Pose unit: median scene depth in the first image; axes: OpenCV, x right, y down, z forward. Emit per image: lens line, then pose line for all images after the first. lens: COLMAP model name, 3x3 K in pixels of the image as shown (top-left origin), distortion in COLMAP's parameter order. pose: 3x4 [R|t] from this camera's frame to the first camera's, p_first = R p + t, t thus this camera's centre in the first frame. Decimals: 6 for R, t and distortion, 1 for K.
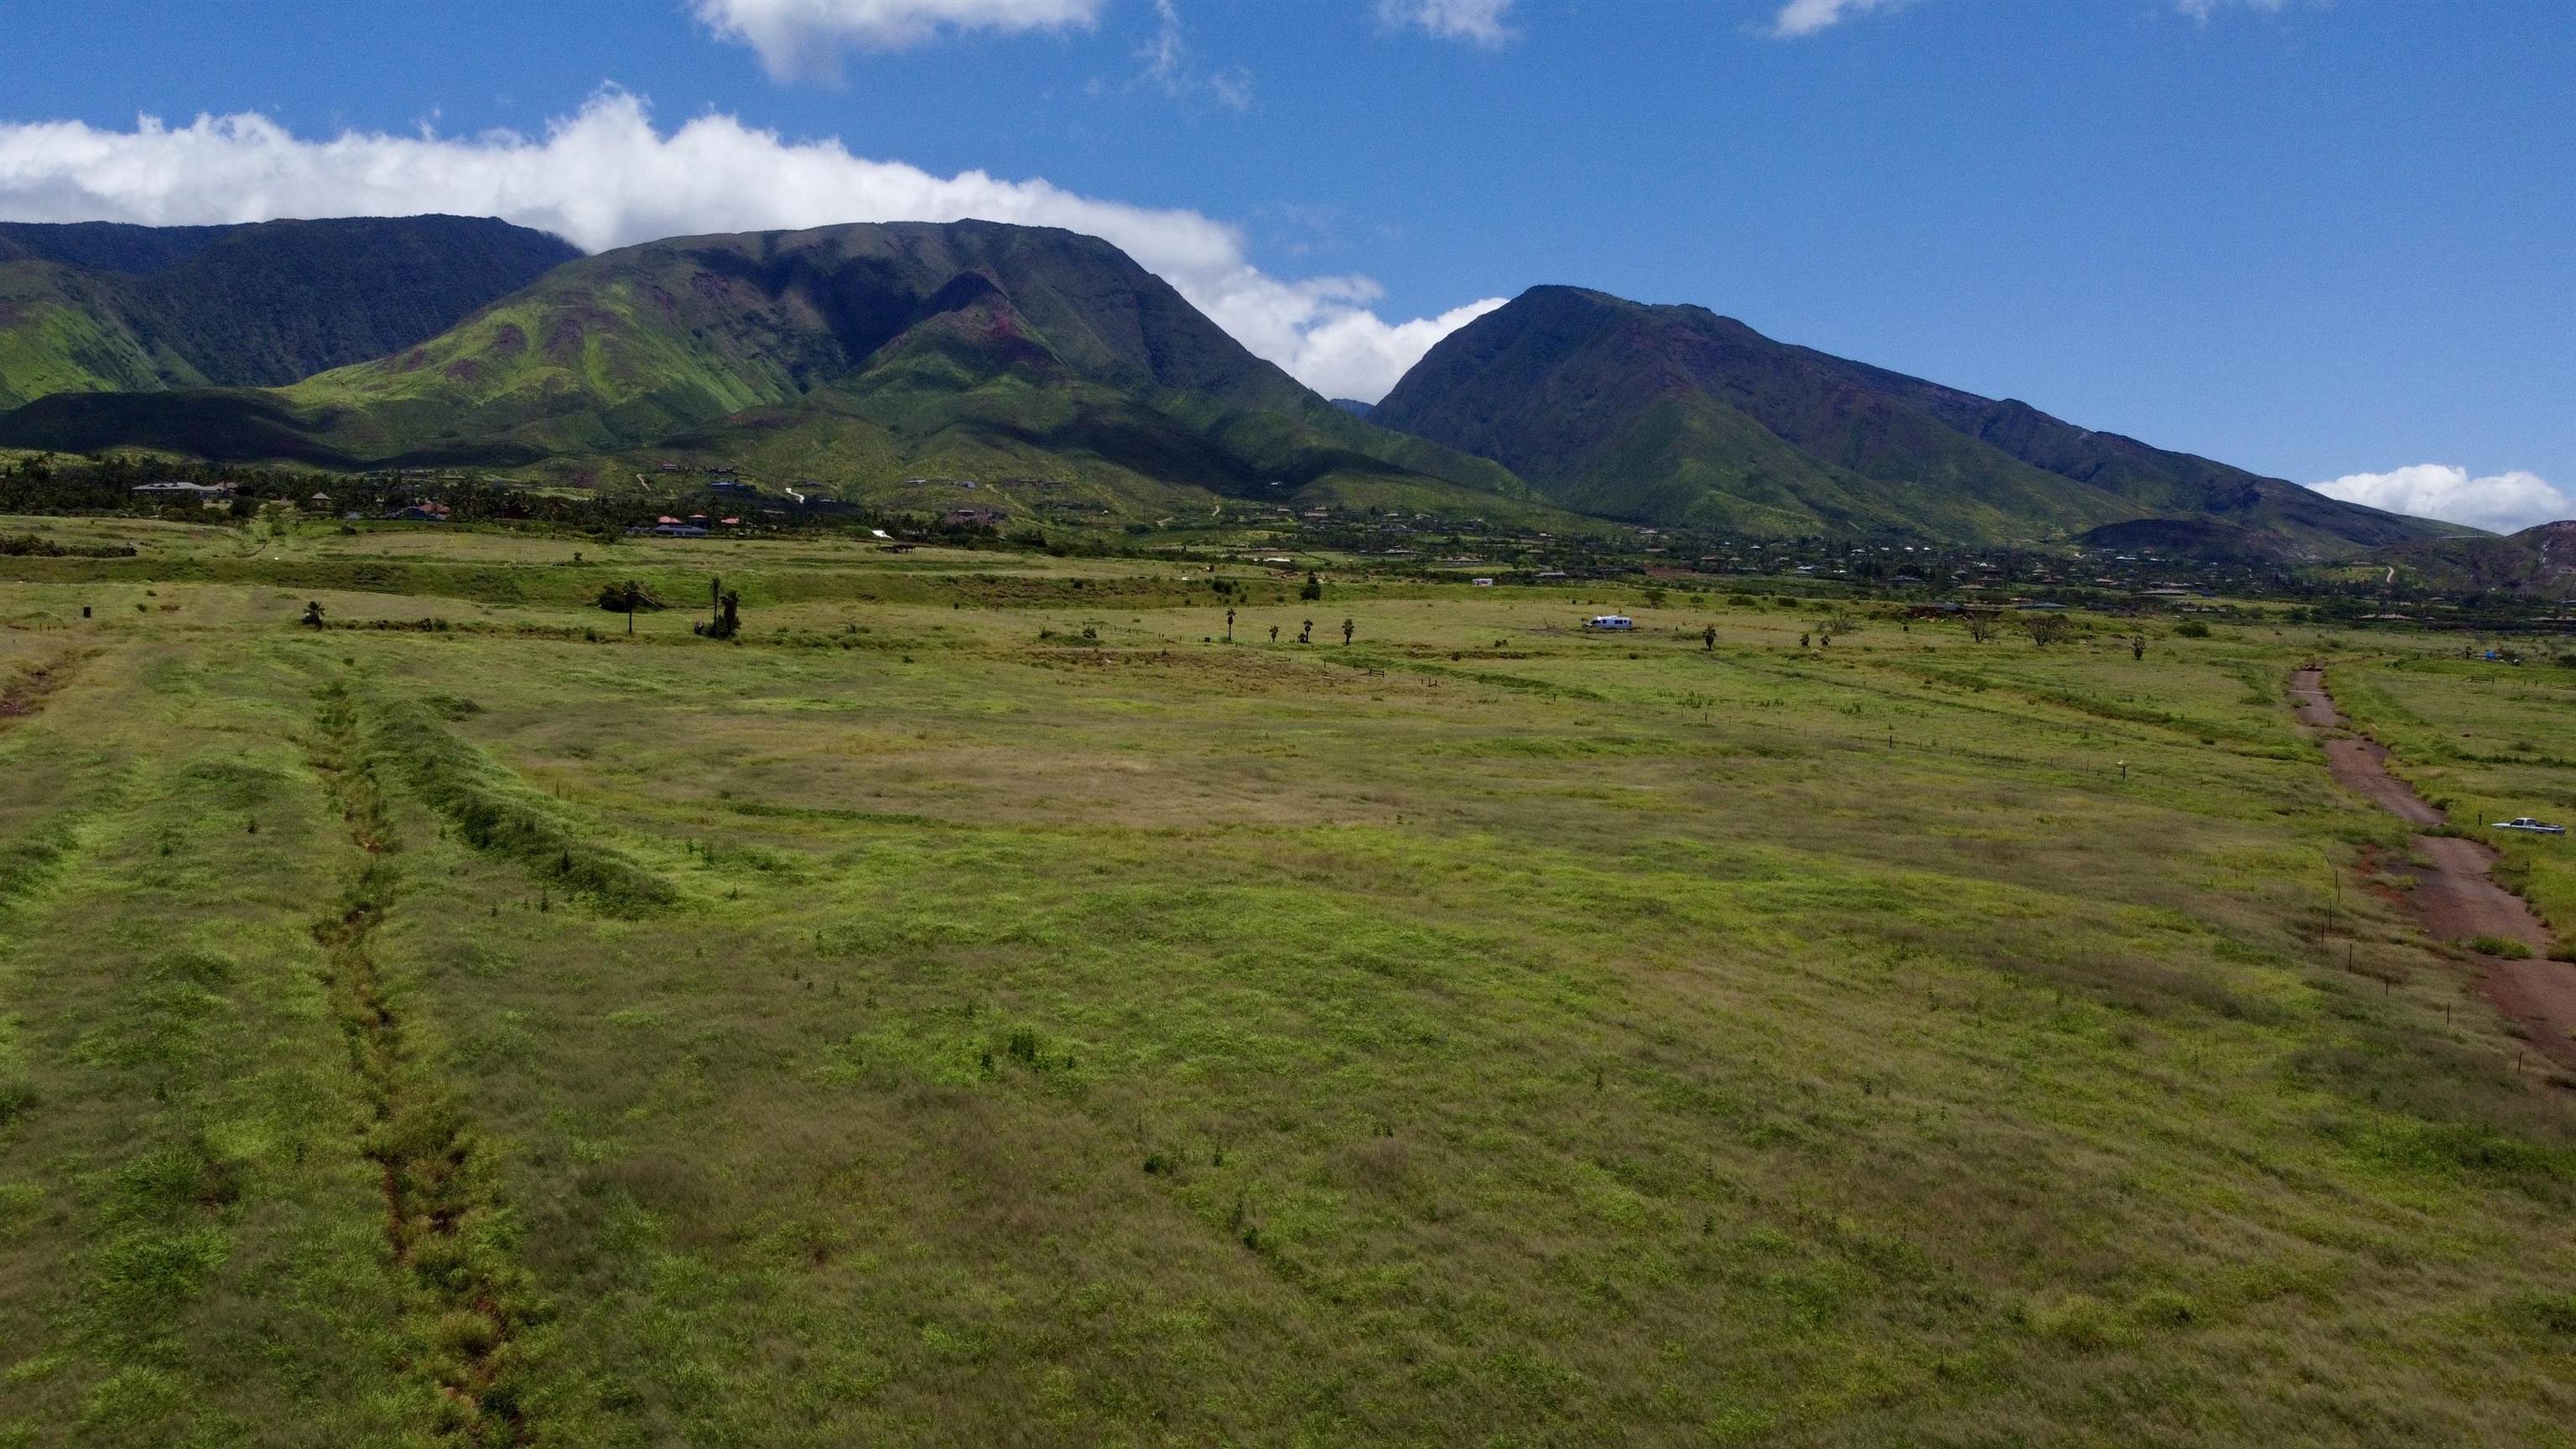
lens RADIAL K [[1952.6, 0, 1282.0], [0, 1952.6, 727.5], [0, 0, 1]] dist [0.007977, -0.009655]
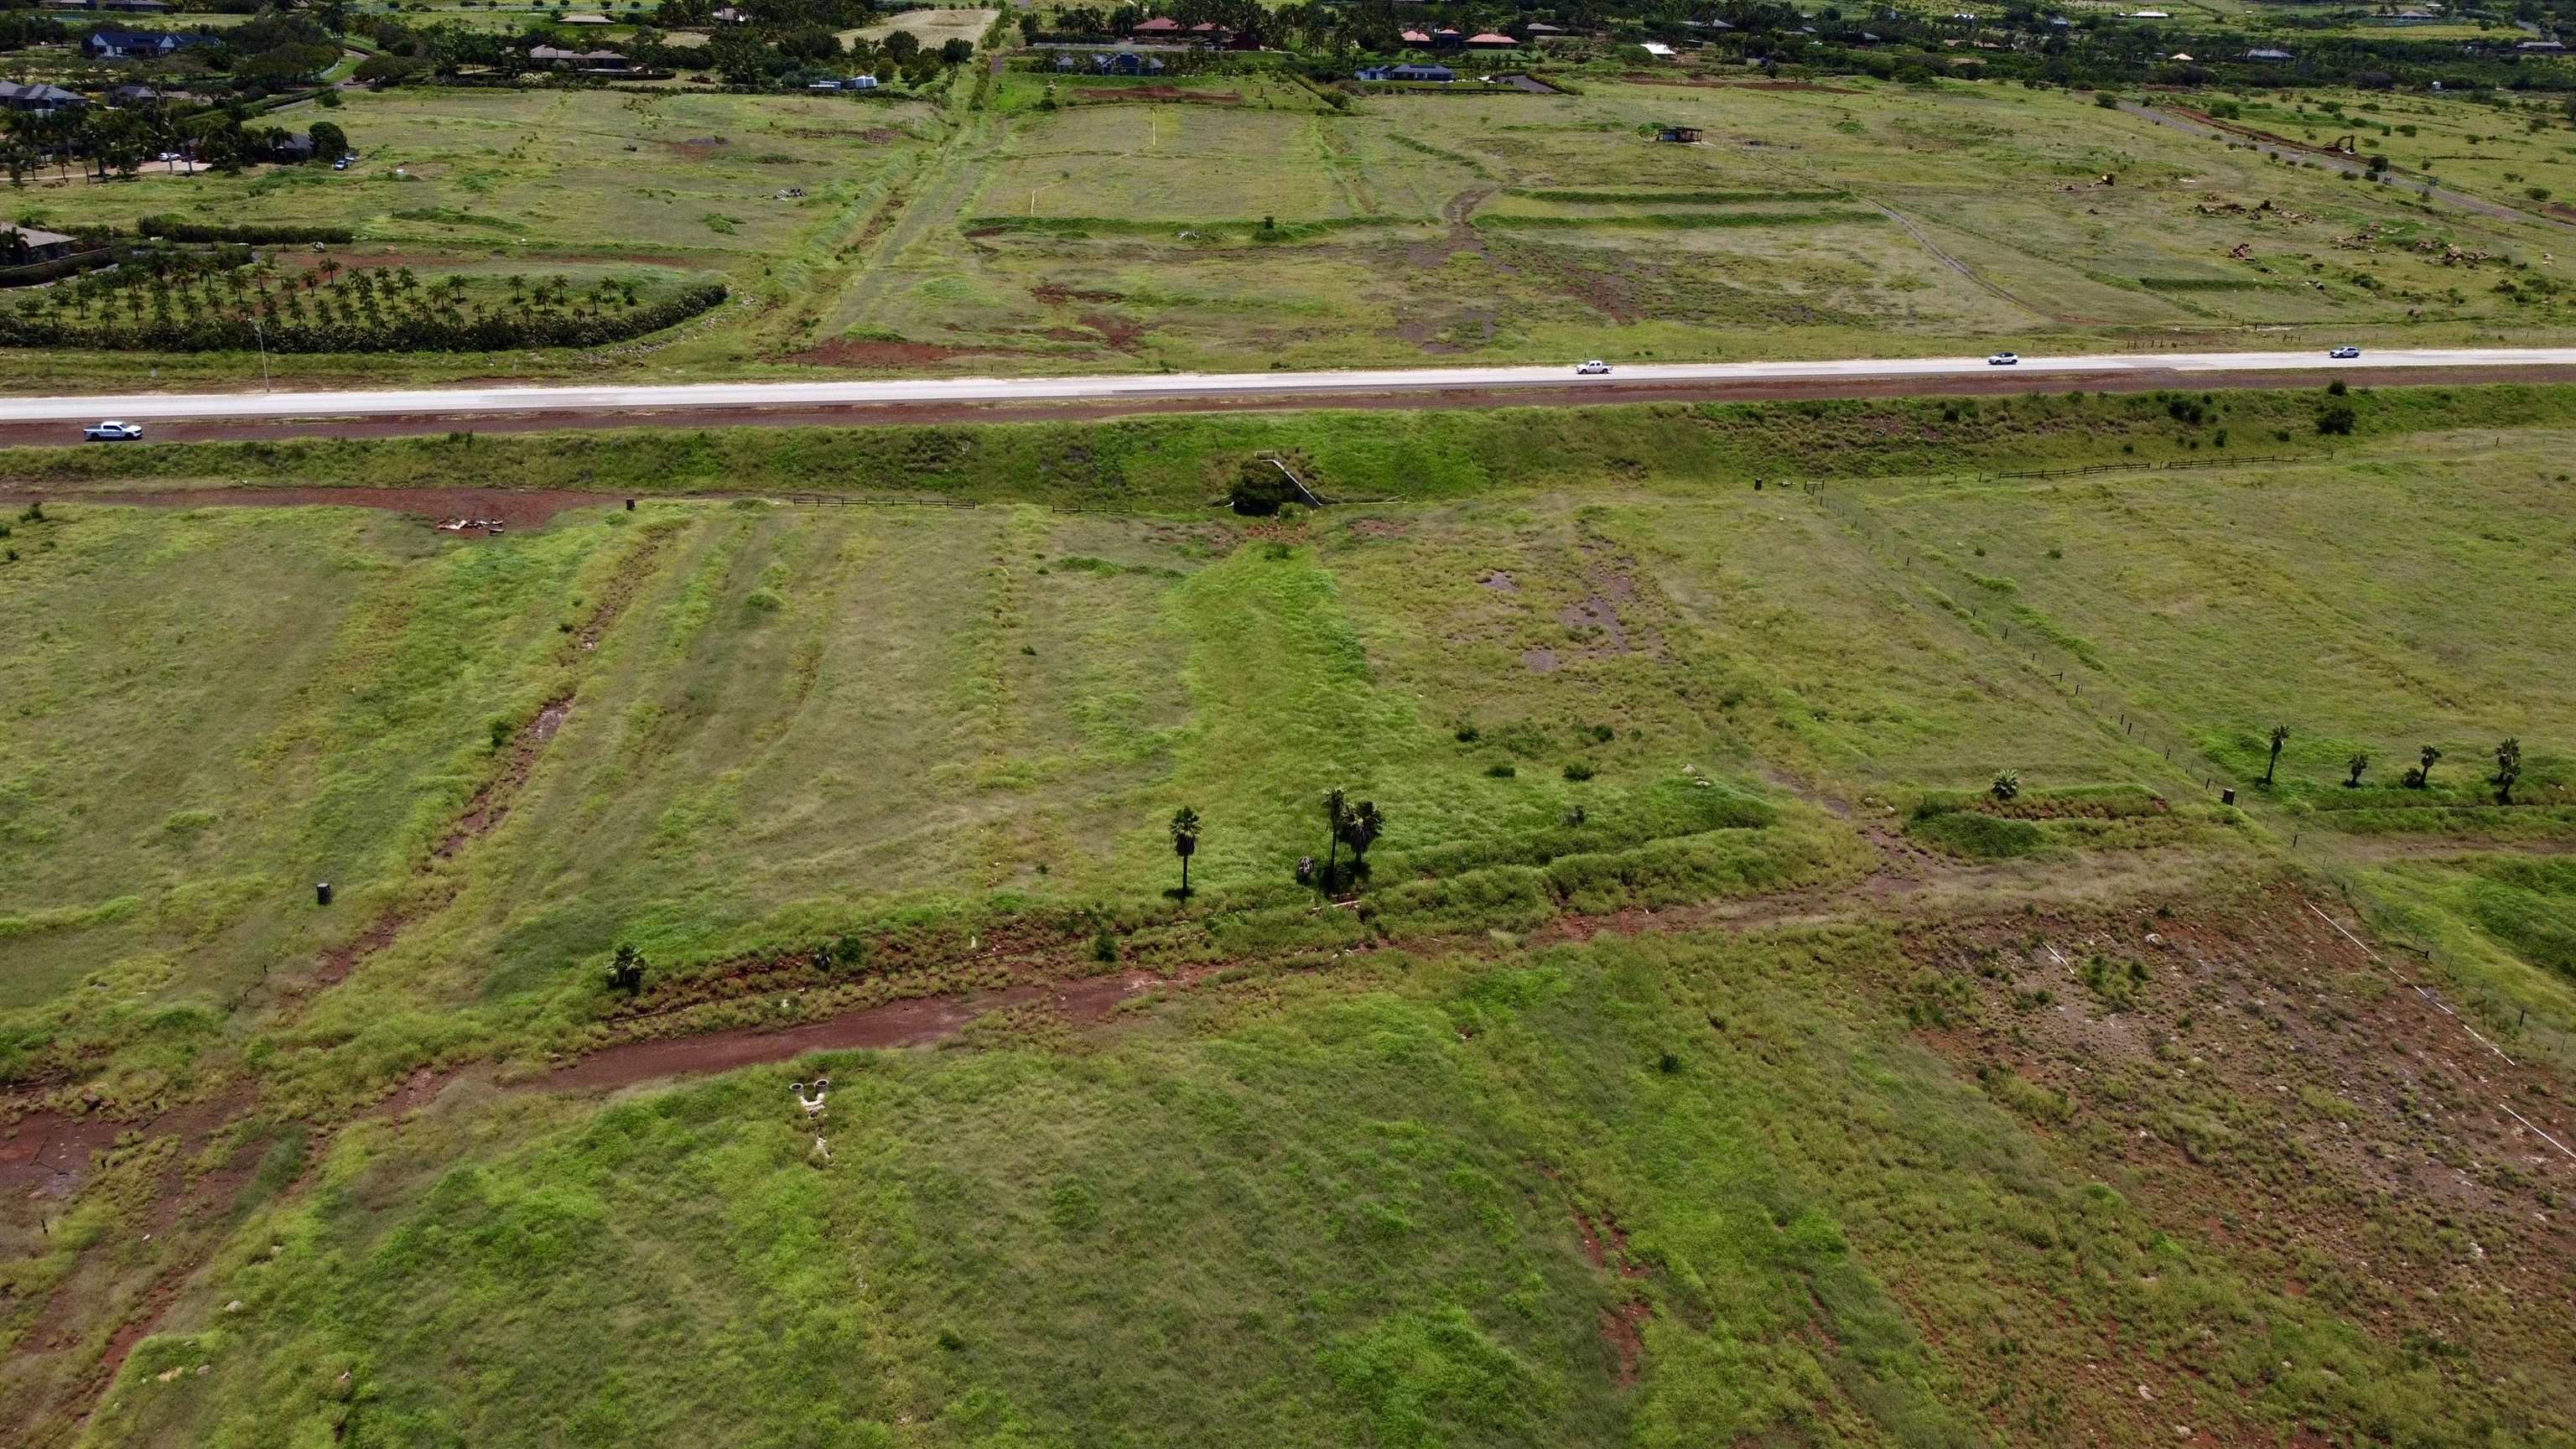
lens RADIAL K [[1959.9, 0, 1278.9], [0, 1959.9, 723.7], [0, 0, 1]] dist [0.001179, -0.013105]
pose [[0.927922, 0.135495, -0.347279, -0.075308], [-0.028701, 0.954806, 0.295842, -0.168467], [0.371669, -0.264551, 0.889874, 0.330553]]
